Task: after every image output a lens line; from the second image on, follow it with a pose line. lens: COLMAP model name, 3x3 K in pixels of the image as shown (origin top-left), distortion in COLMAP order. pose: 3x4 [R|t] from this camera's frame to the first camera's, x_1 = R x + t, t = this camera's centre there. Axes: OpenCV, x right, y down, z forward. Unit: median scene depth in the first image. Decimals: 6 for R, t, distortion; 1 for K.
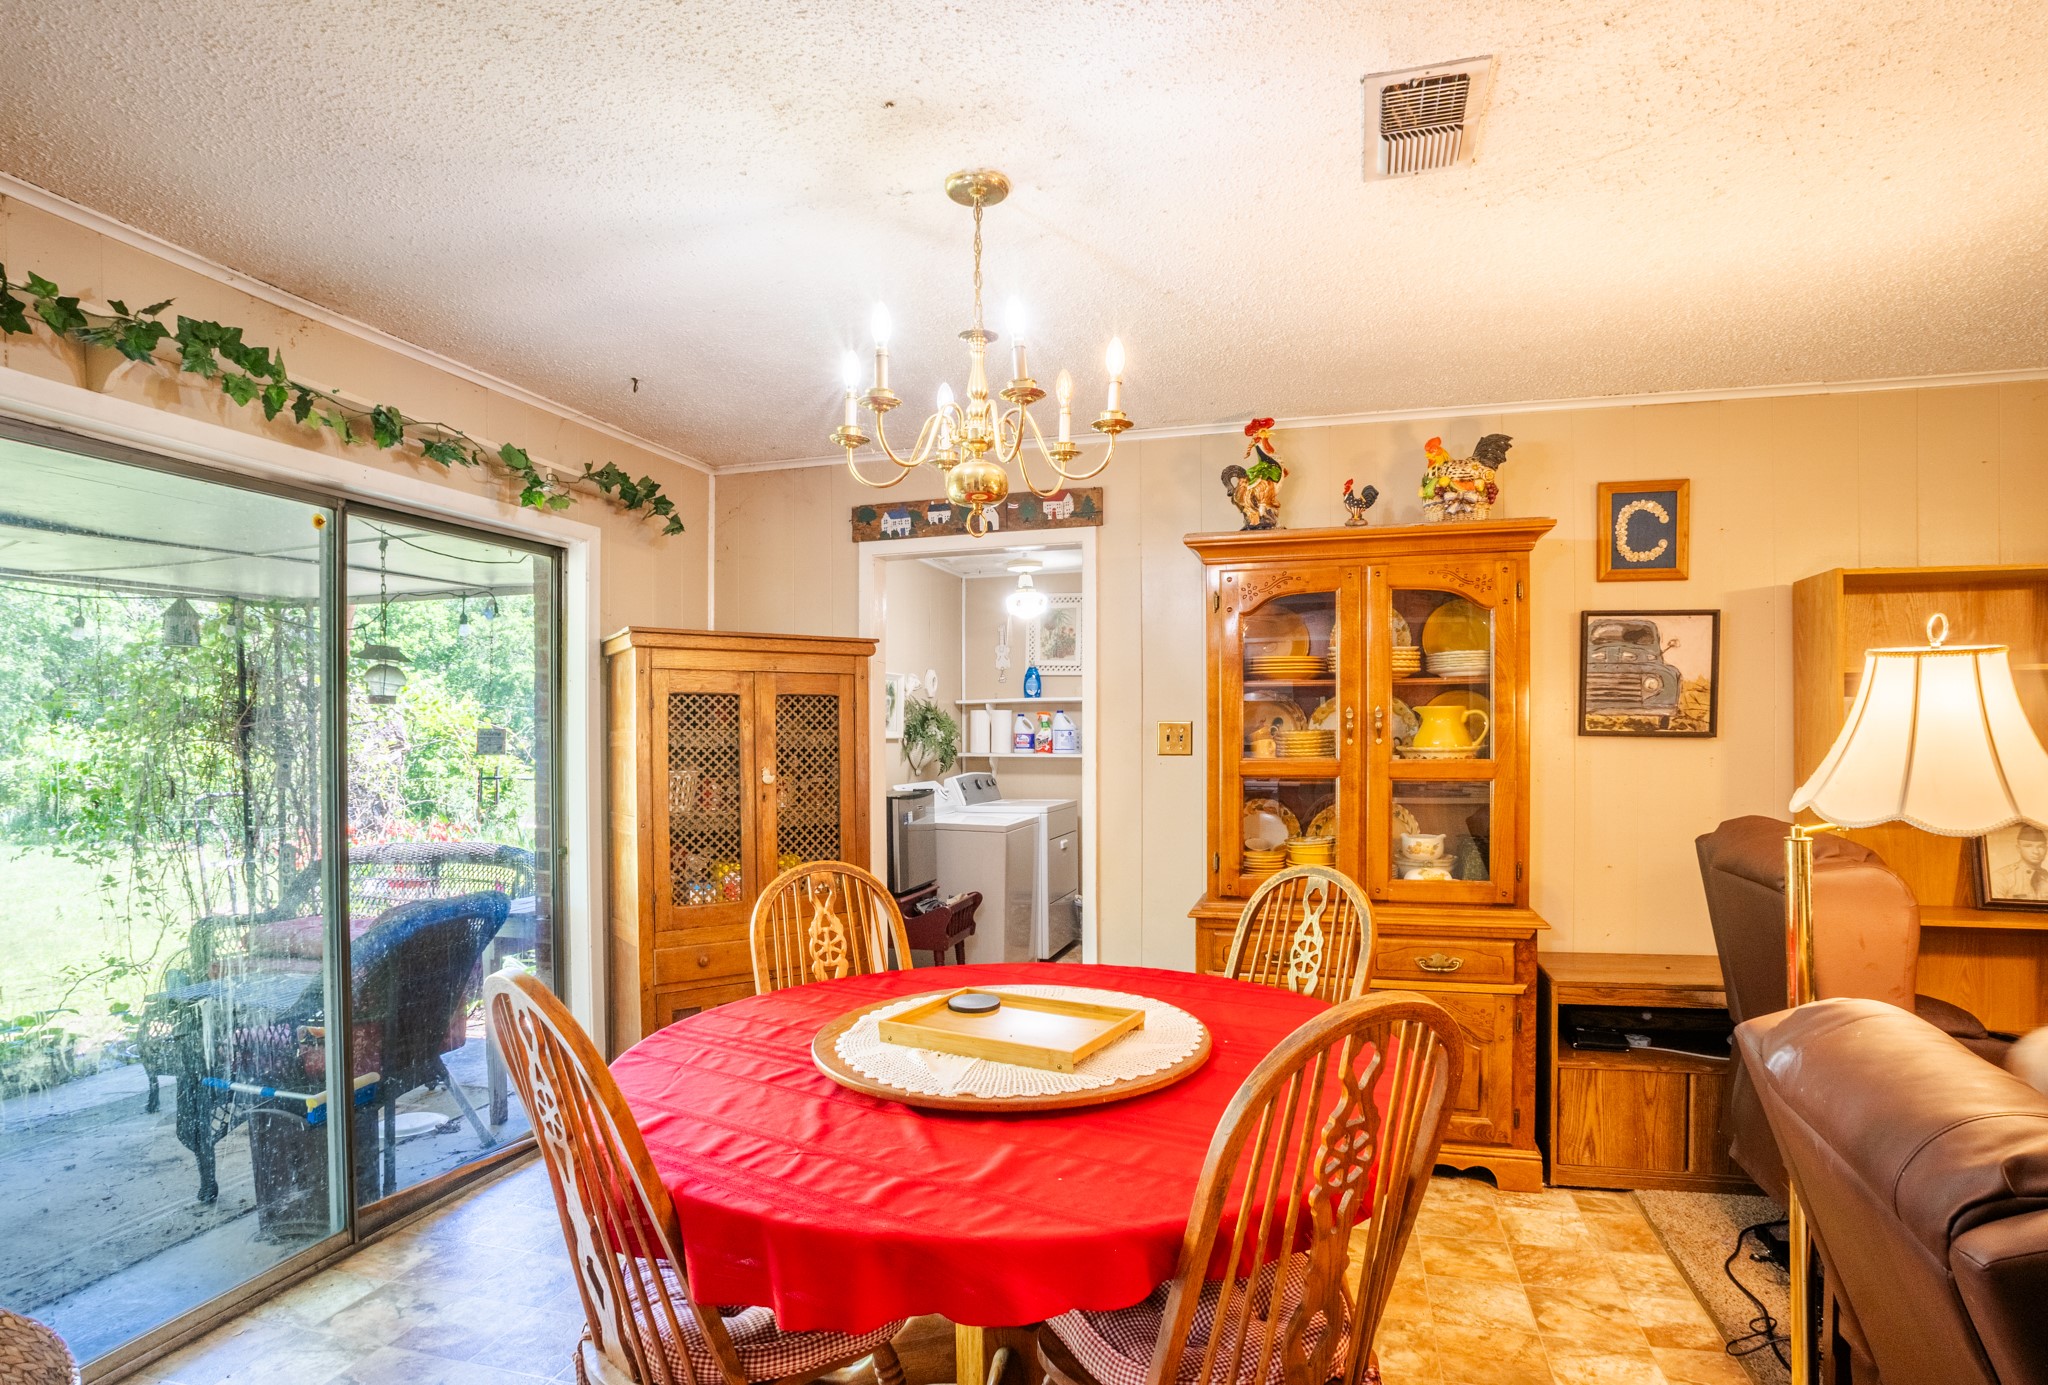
lens RADIAL K [[1074.9, 0, 1027.7], [0, 1074.9, 735.0], [0, 0, 1]] dist [-0.066187, 0.000132]
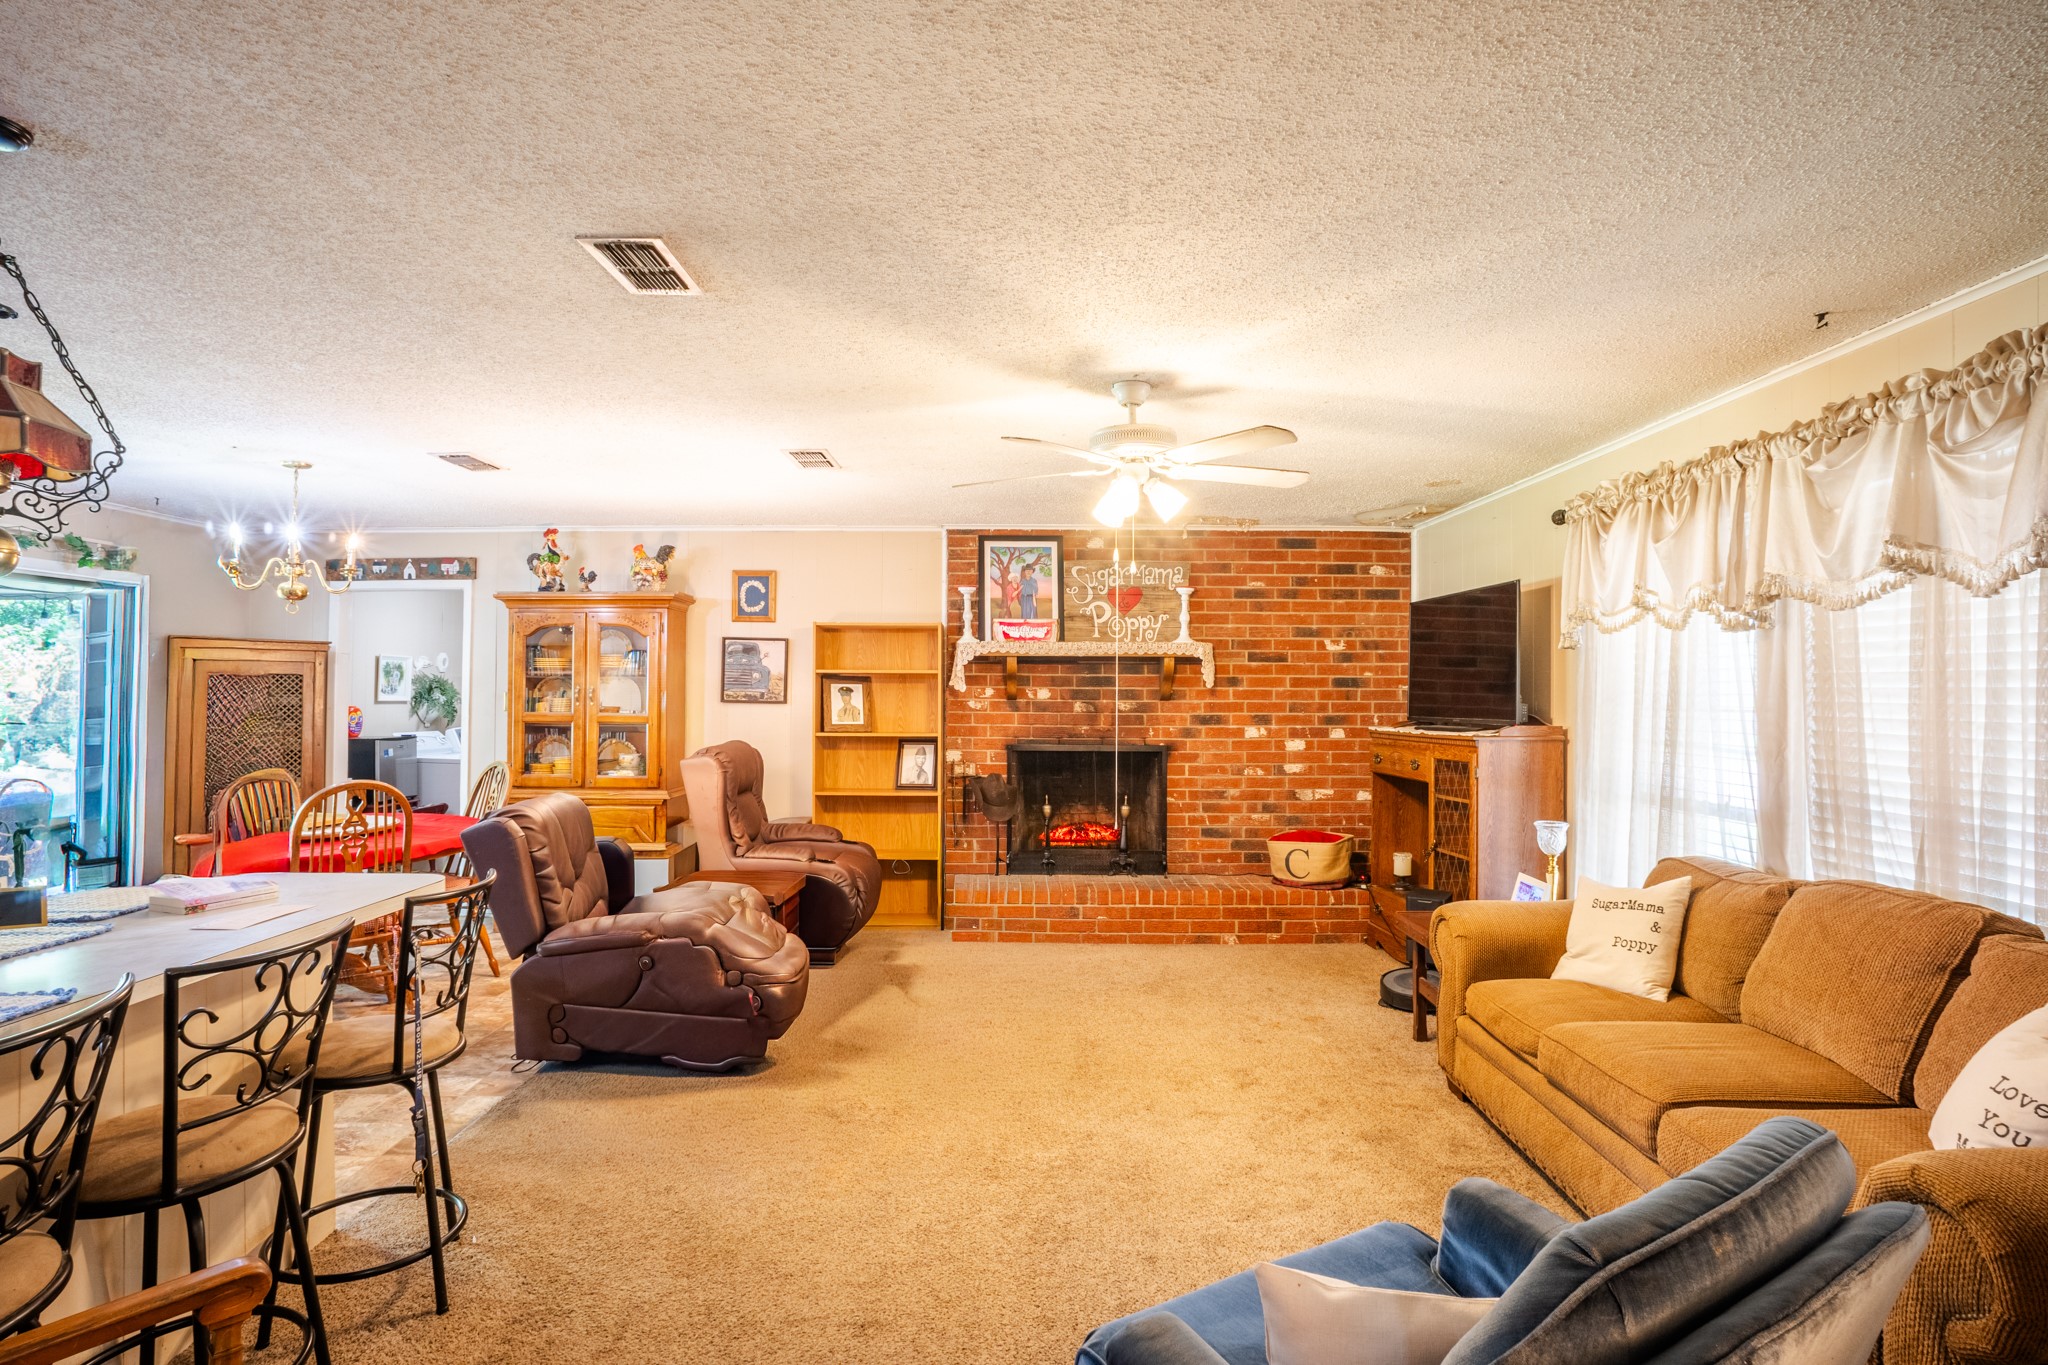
lens RADIAL K [[1035.7, 0, 1027.0], [0, 1035.7, 676.8], [0, 0, 1]] dist [-0.076155, 0.031035]
pose [[0.961579, 0.015775, 0.274076, 0.480625], [-0.008754, 0.999602, -0.026820, -0.000378], [-0.274390, 0.023391, 0.961334, -0.828653]]
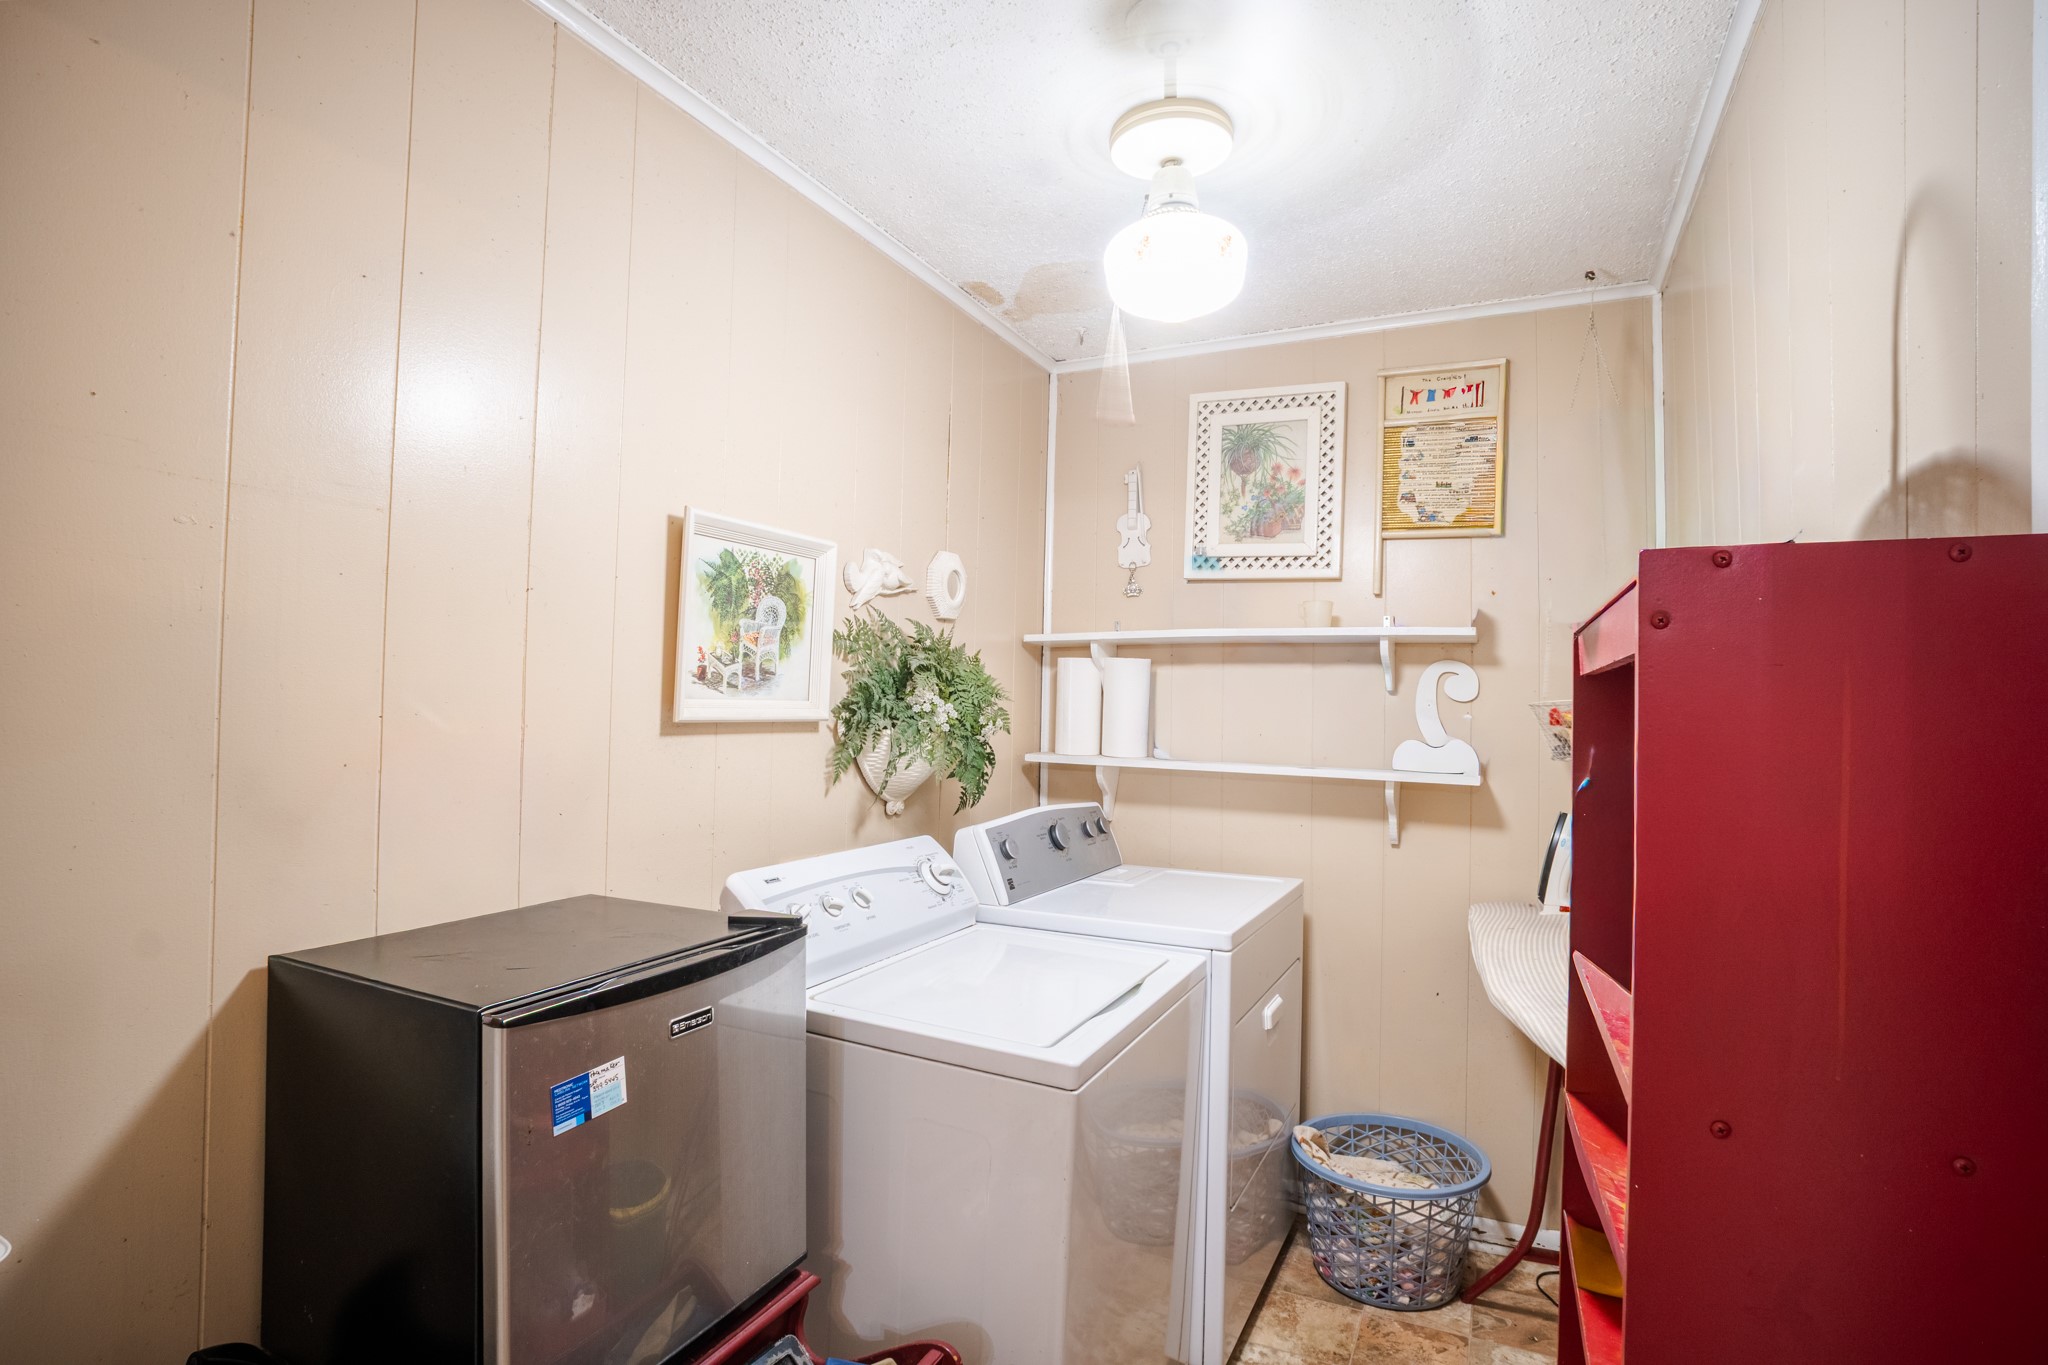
lens RADIAL K [[1035.7, 0, 1027.0], [0, 1035.7, 676.8], [0, 0, 1]] dist [-0.076155, 0.031035]
pose [[0.984026, 0.018648, -0.177047, 0.017987], [-0.024023, 0.999312, -0.028263, -0.005164], [0.176398, 0.032065, 0.983796, 1.046018]]
